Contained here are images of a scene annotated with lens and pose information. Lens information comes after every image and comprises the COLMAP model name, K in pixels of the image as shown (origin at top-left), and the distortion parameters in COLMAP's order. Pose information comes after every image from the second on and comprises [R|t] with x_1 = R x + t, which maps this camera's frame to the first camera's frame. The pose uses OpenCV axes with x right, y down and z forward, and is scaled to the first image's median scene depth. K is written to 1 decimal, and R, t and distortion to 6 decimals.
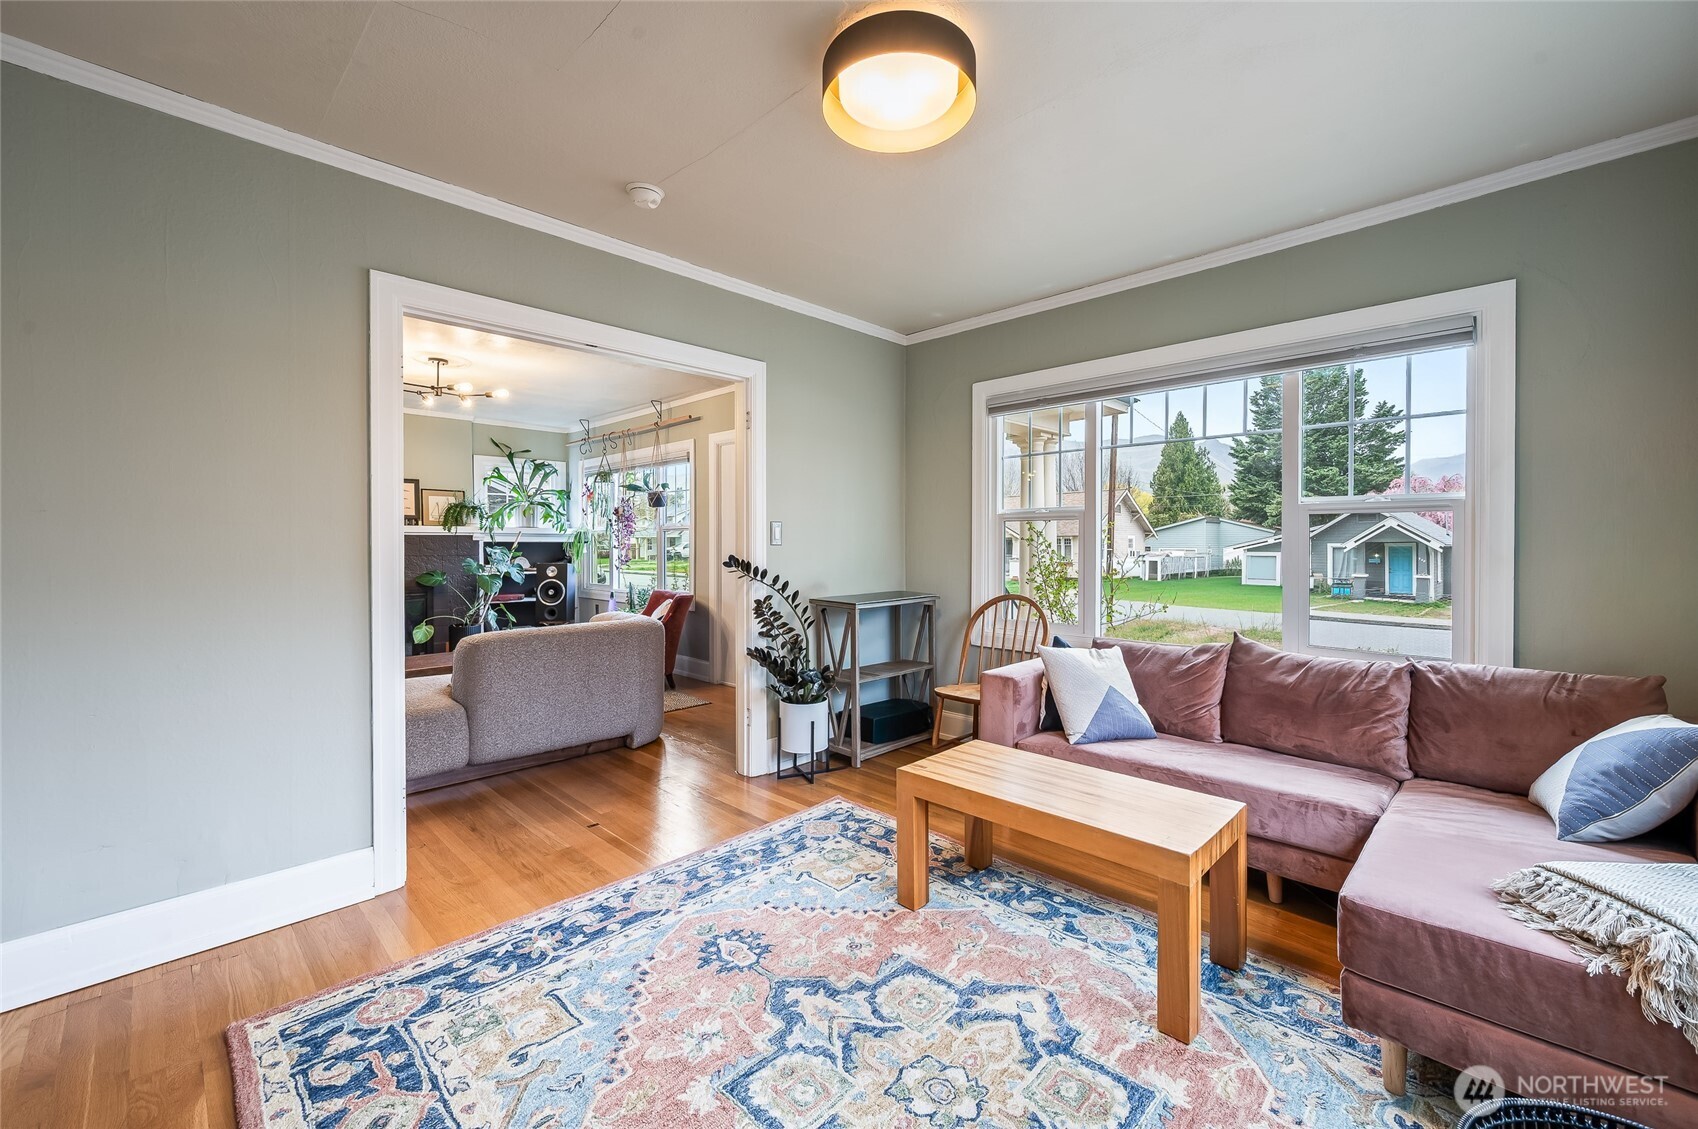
lens RADIAL K [[680.5, 0, 846.4], [0, 680.5, 548.1], [0, 0, 1]] dist [0.000214, -0.000474]
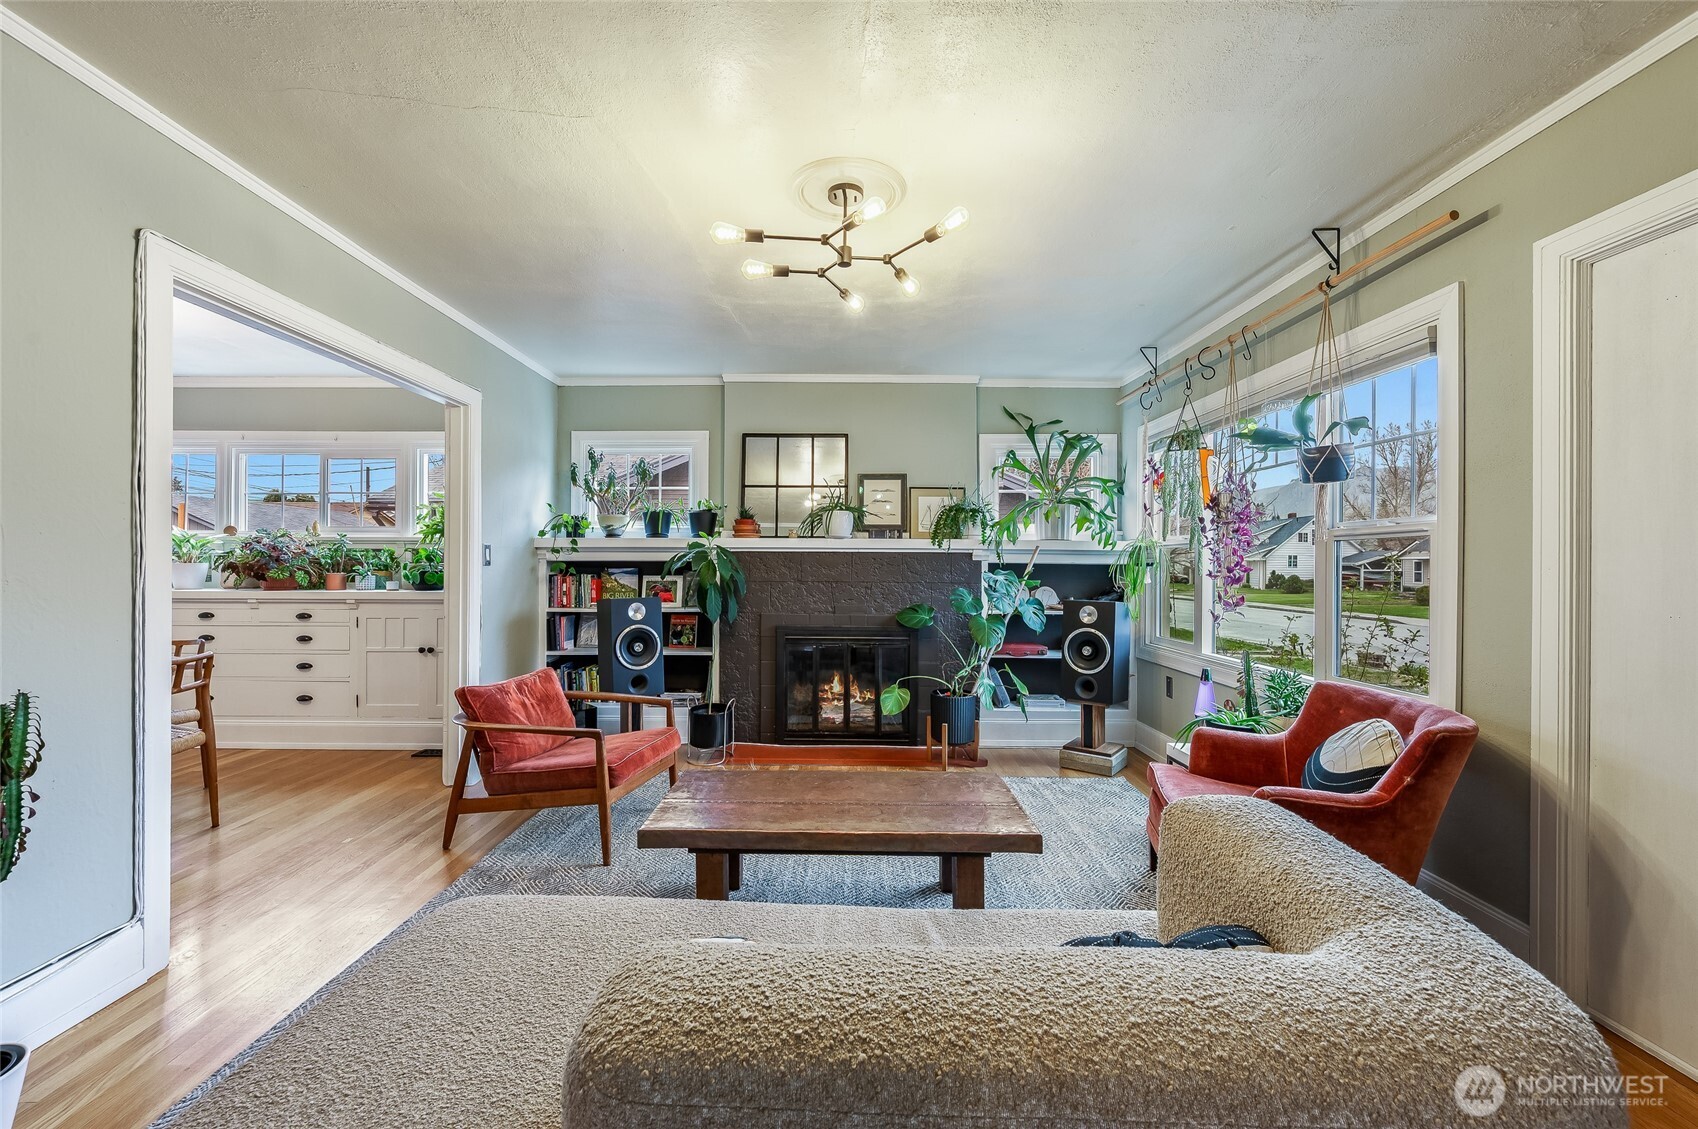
lens RADIAL K [[680.5, 0, 835.4], [0, 680.5, 564.6], [0, 0, 1]] dist [0.000214, -0.000474]
pose [[0.701182, 0.006547, -0.712952, -0.171897], [-0.013682, 0.999897, -0.004274, -0.002837], [0.712851, 0.012752, 0.701199, 0.441239]]
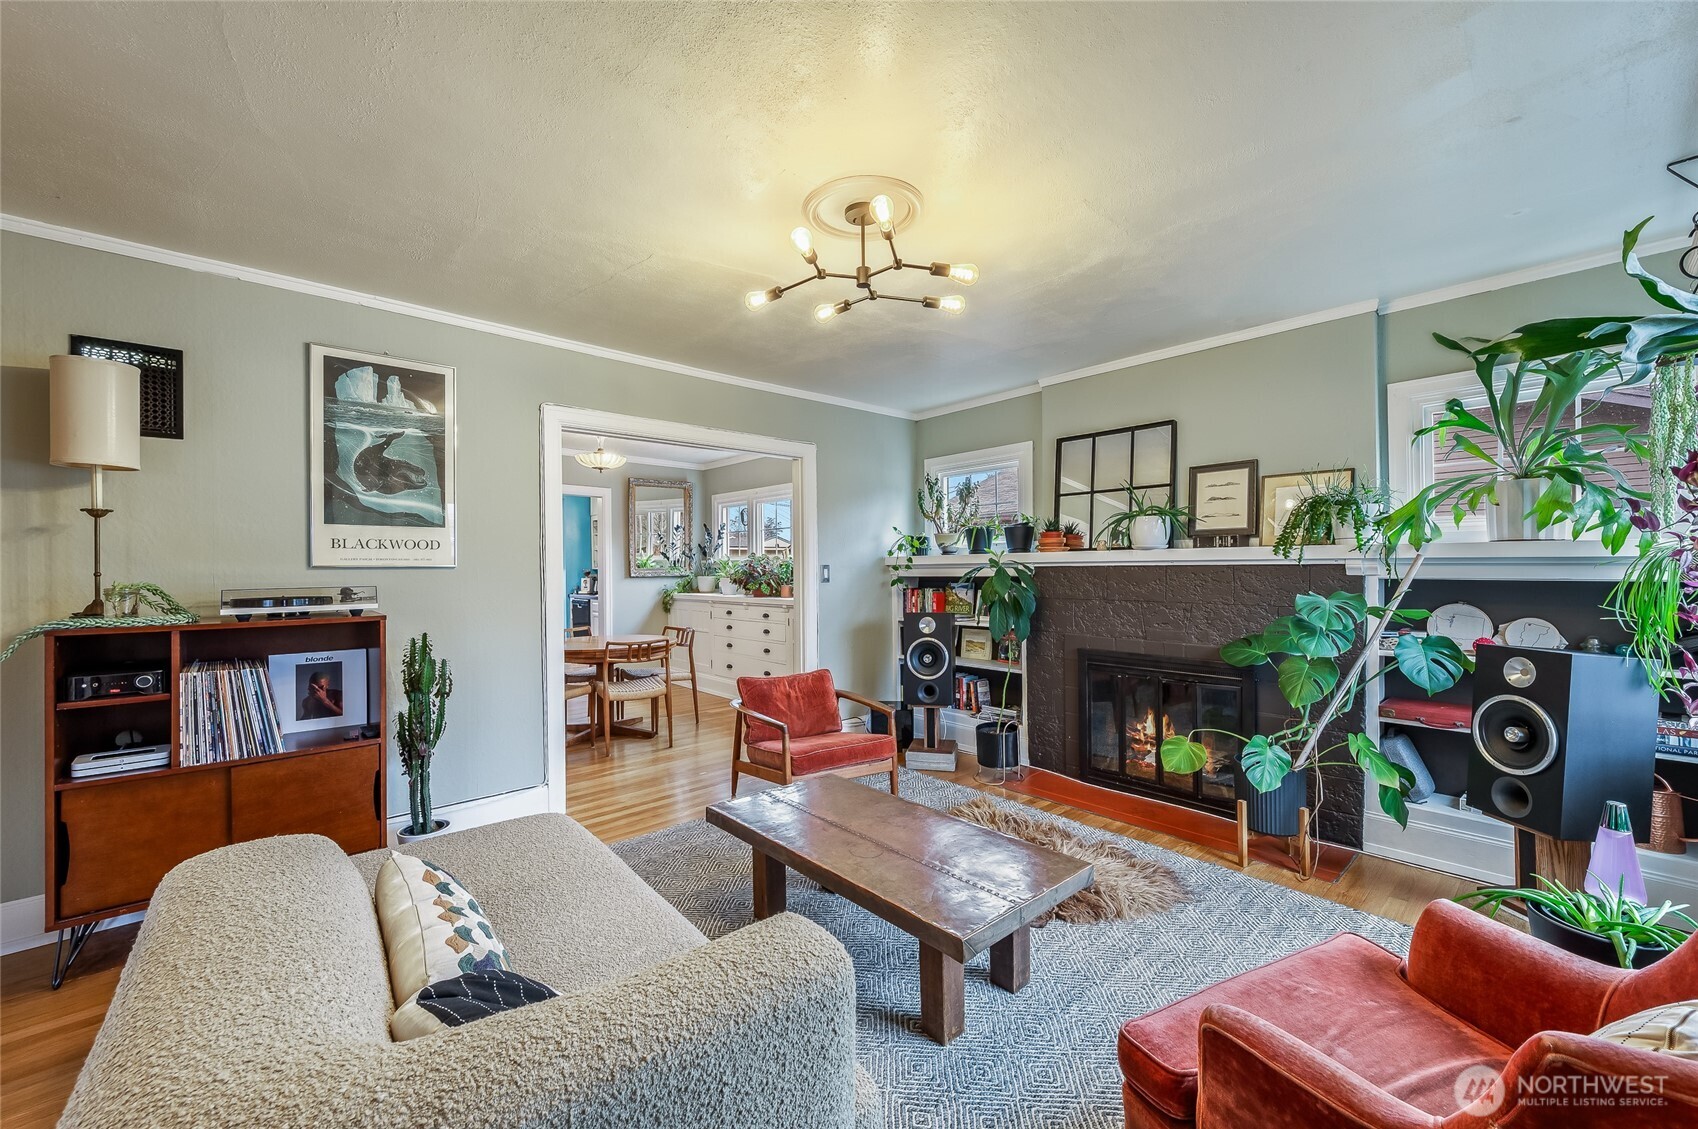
lens RADIAL K [[680.5, 0, 841.6], [0, 680.5, 565.4], [0, 0, 1]] dist [0.000214, -0.000474]
pose [[-0.064789, -0.001059, -0.997898, -0.078643], [-0.001268, 0.999999, -0.000979, -0.017025], [0.997898, 0.001202, -0.064790, 0.690862]]
